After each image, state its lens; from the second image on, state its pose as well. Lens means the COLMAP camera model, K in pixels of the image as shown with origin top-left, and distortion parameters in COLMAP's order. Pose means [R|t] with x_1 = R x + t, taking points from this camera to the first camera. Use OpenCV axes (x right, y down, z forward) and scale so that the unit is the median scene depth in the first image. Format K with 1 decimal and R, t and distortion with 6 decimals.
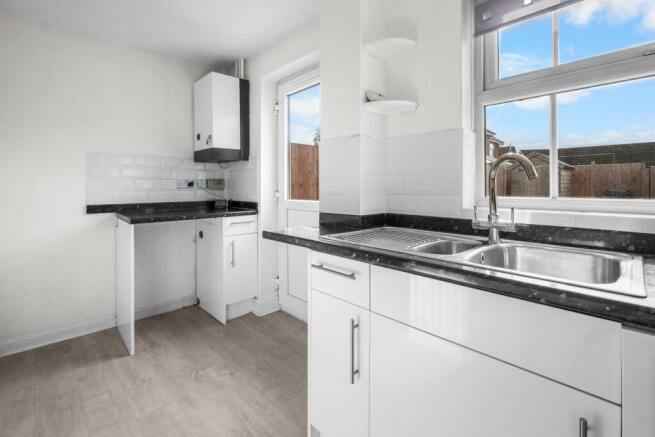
lens RADIAL K [[294.8, 0, 328.7], [0, 294.8, 228.7], [0, 0, 1]] dist [-0.000836, -0.000114]
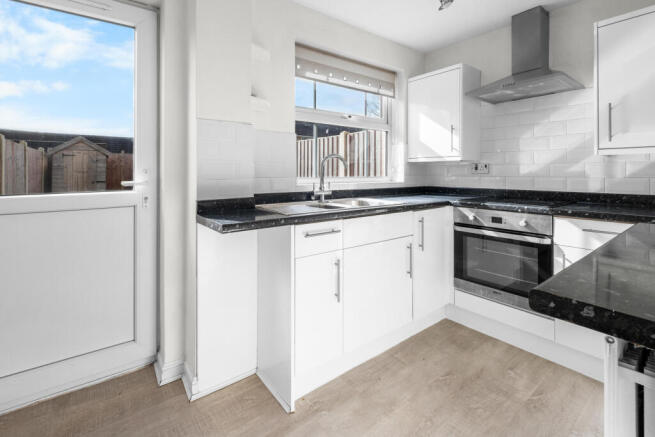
lens RADIAL K [[294.1, 0, 327.5], [0, 294.1, 218.5], [0, 0, 1]] dist [-0.000921, -0.000088]
pose [[0.120183, -0.145394, 0.982047, -1.202173], [0.134781, 0.982448, 0.128959, -0.083529], [-0.983560, 0.116863, 0.137669, 0.720742]]
